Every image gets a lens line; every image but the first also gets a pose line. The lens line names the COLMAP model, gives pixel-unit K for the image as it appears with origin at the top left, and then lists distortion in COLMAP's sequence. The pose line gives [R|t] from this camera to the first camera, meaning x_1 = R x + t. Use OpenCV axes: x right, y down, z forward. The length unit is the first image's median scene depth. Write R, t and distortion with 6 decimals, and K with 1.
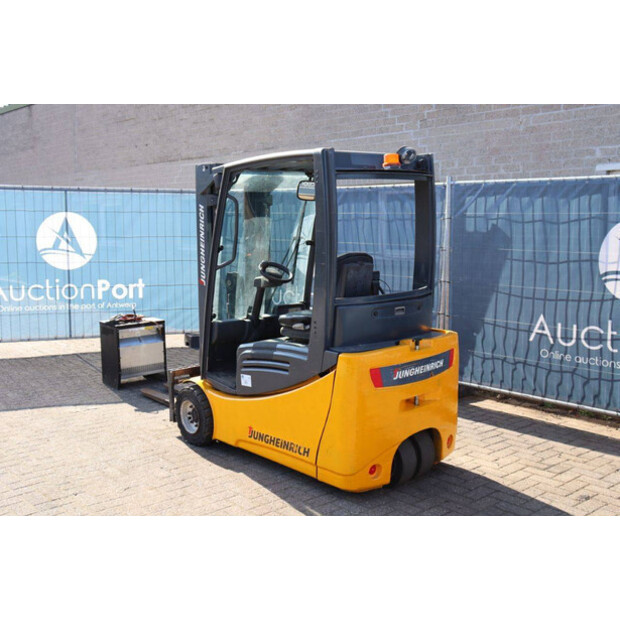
lens RADIAL K [[695.7, 0, 309.9], [0, 695.7, 306.2], [0, 0, 1]] dist [0.029359, 0.000000]
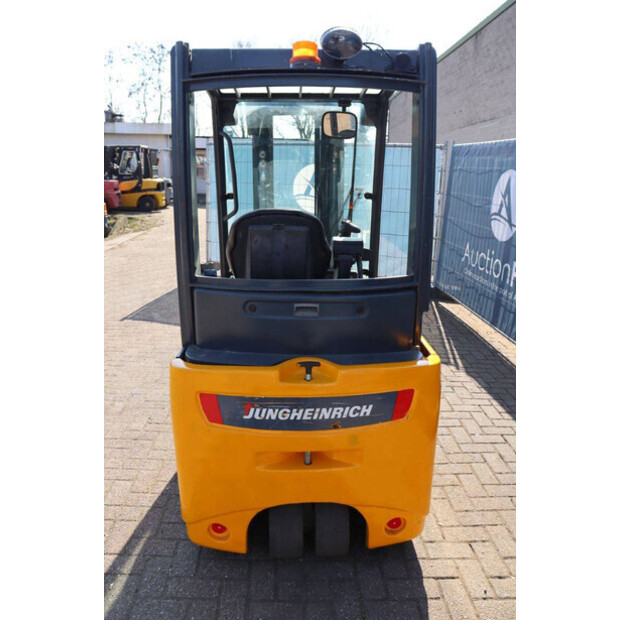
lens RADIAL K [[505.2, 0, 307.6], [0, 505.2, 308.0], [0, 0, 1]] dist [-0.139718, 0.113532]
pose [[0.765891, 0.184598, -0.615901, 0.325074], [-0.105142, 0.980963, 0.163268, -0.054503], [0.634315, -0.060288, 0.770720, 0.534925]]
